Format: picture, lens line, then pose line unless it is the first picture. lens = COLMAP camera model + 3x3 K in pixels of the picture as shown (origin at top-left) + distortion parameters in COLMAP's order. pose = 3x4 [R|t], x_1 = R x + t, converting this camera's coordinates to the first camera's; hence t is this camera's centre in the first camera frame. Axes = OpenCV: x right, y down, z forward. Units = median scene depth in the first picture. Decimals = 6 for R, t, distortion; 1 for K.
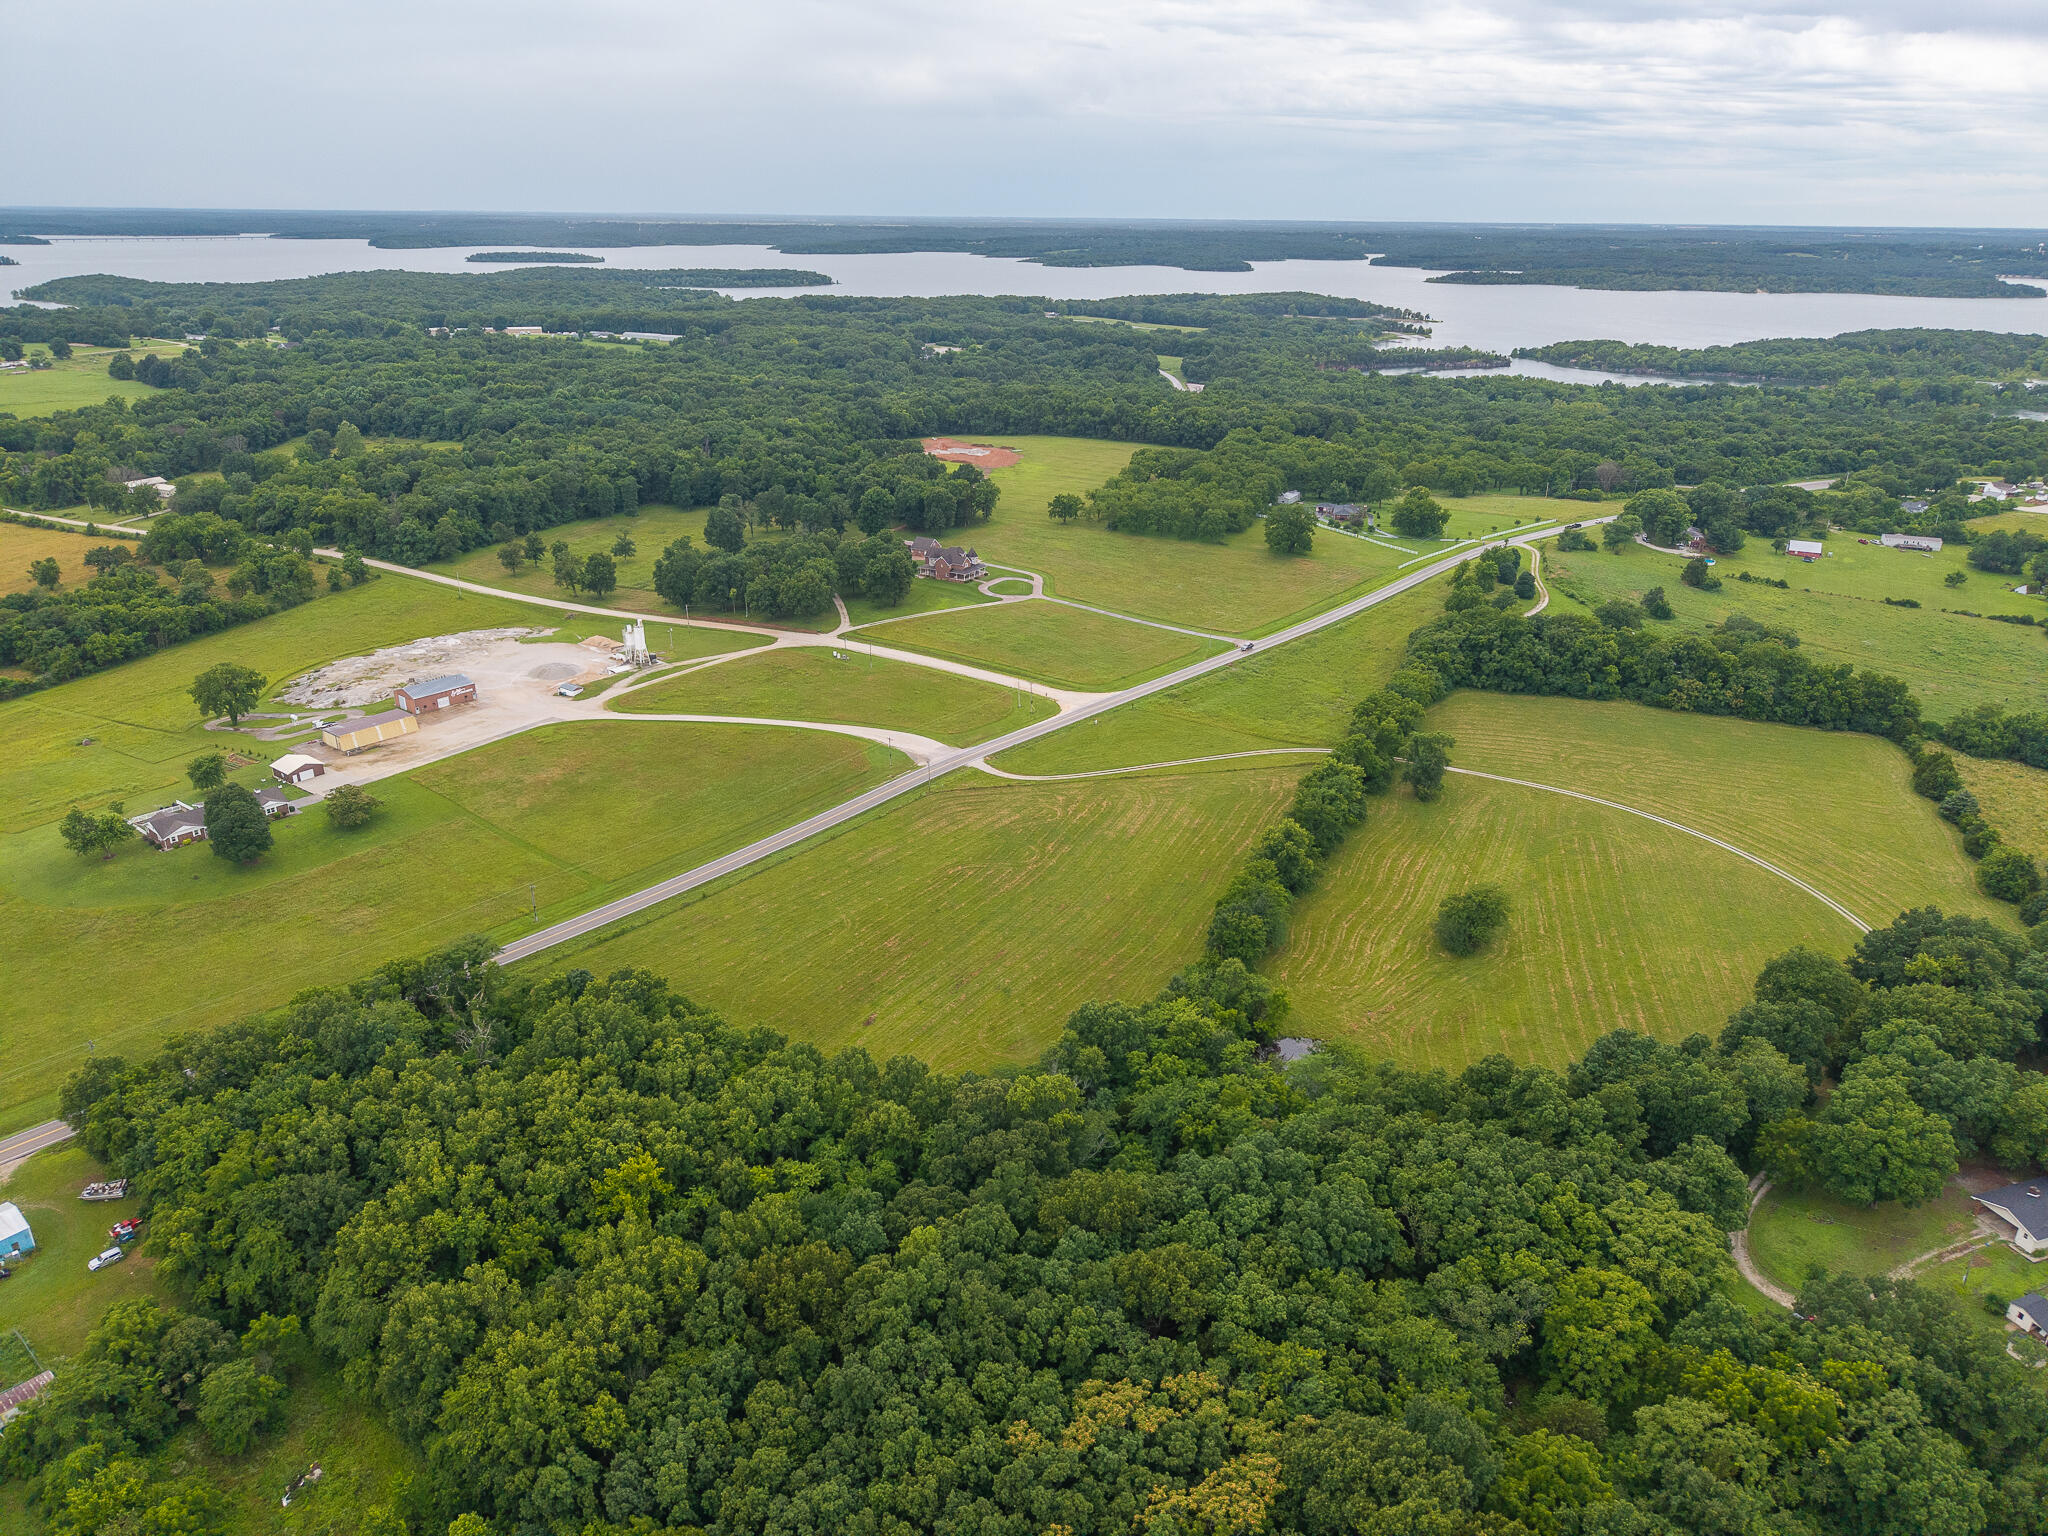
lens RADIAL K [[1401.7, 0, 1024.0], [0, 1401.7, 768.0], [0, 0, 1]] dist [0.038307, -0.041670]
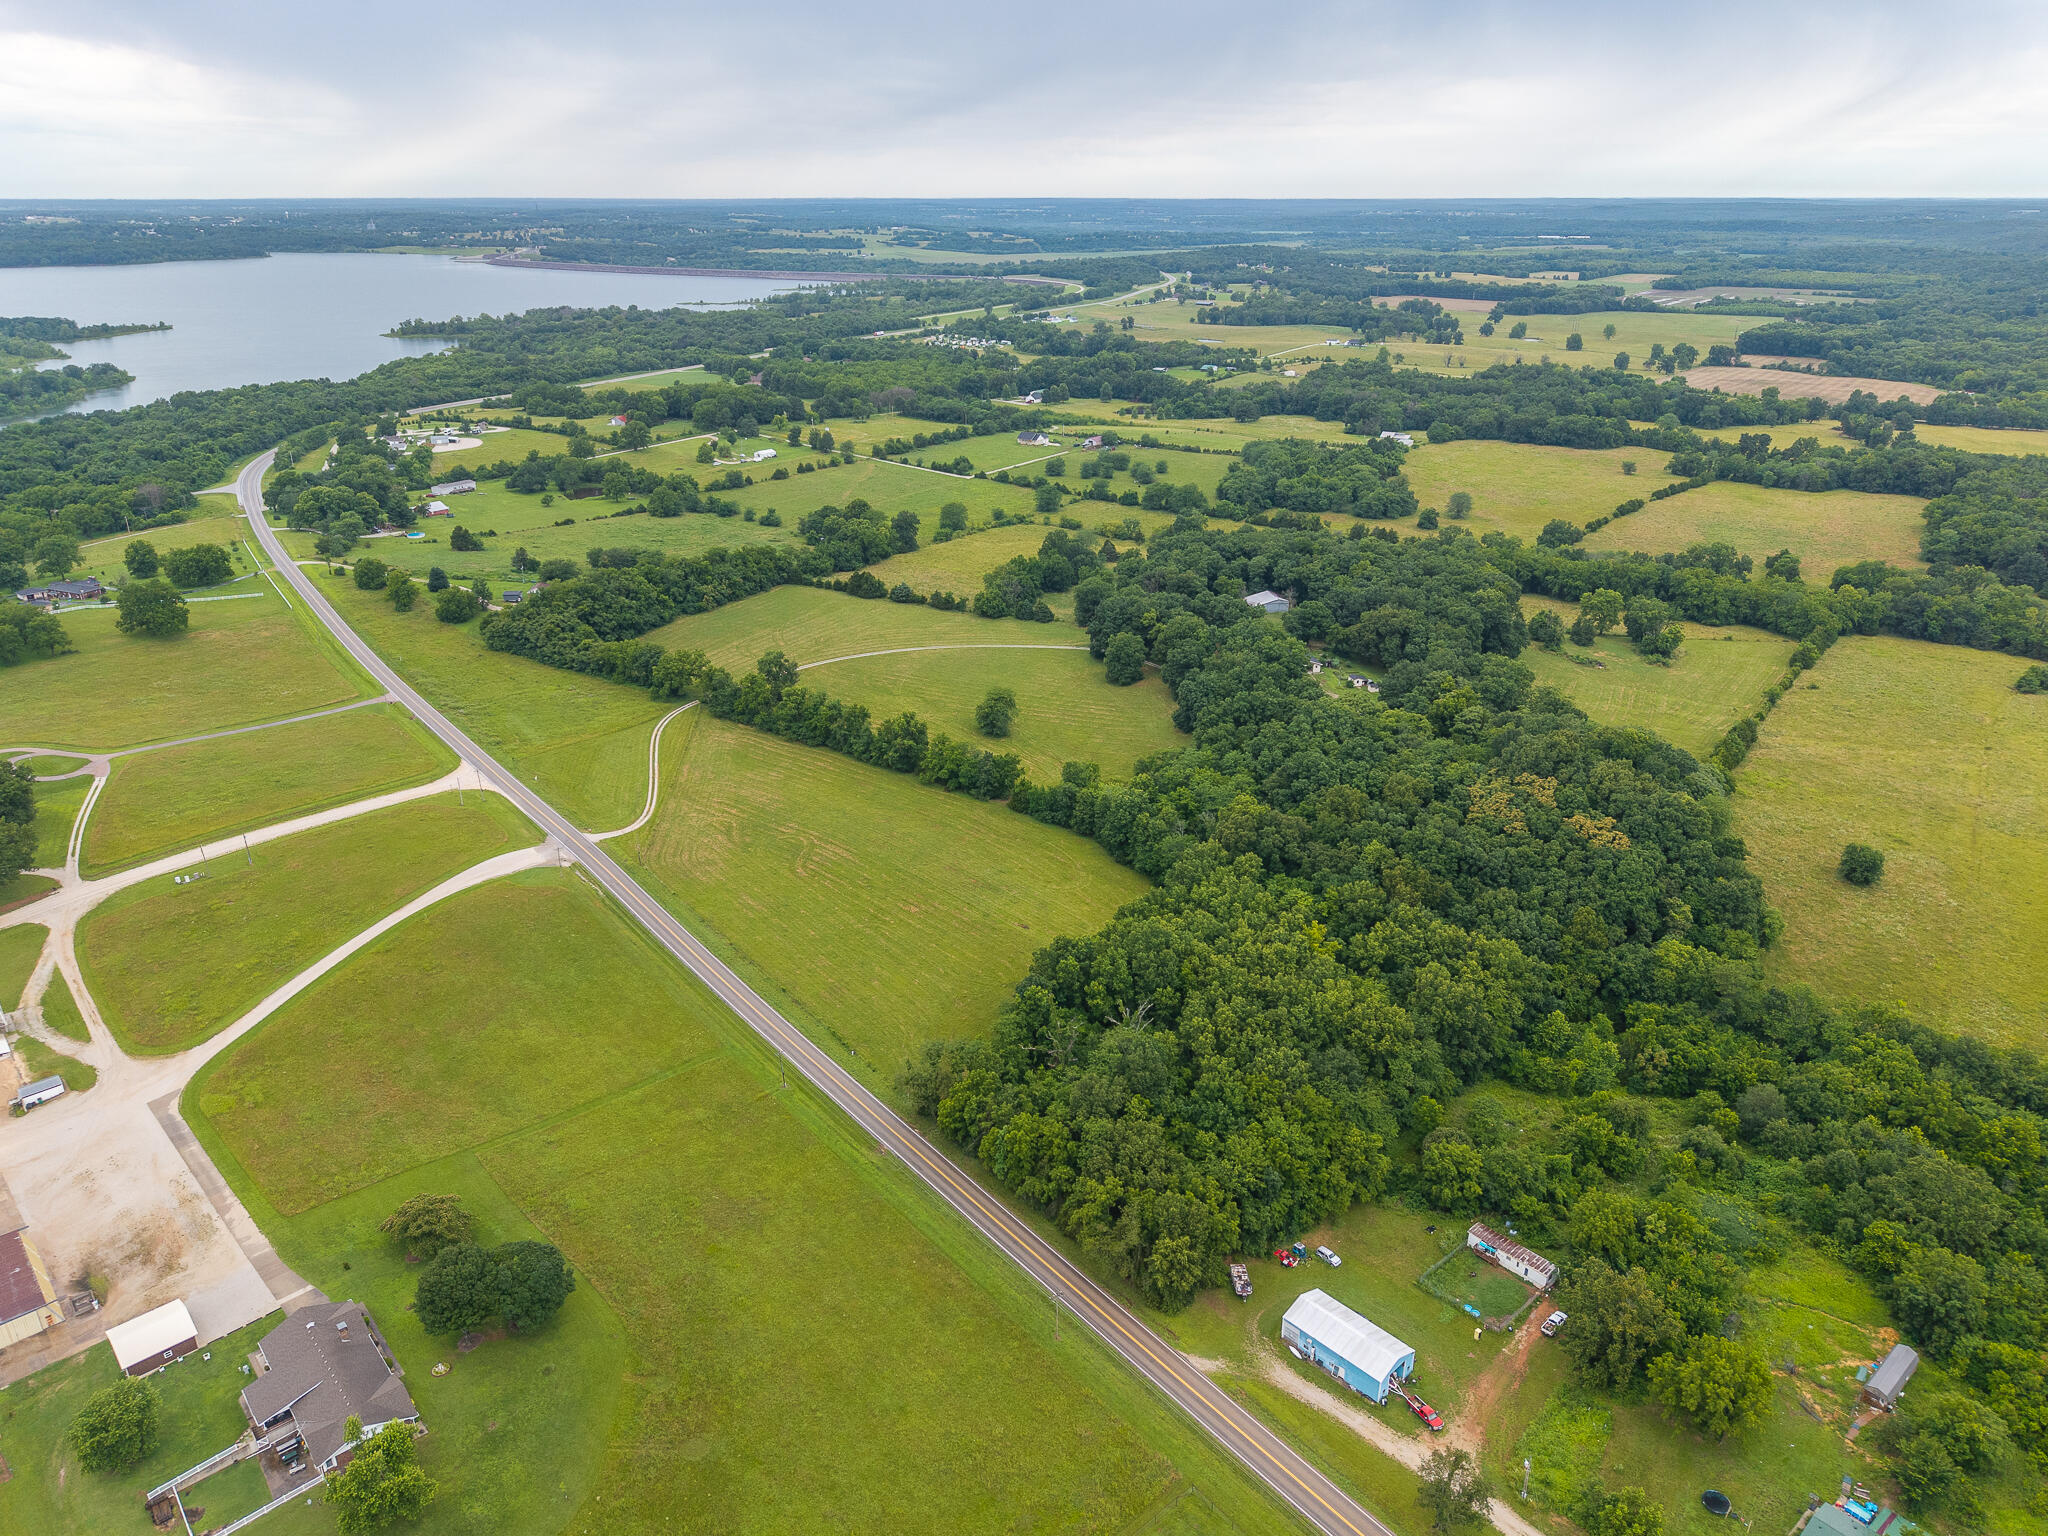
lens RADIAL K [[1401.7, 0, 1024.0], [0, 1401.7, 768.0], [0, 0, 1]] dist [0.038307, -0.041670]
pose [[0.128691, -0.383067, 0.914712, -0.531188], [0.354781, 0.879118, 0.318247, -0.153062], [-0.926050, 0.283567, 0.249040, 0.274898]]
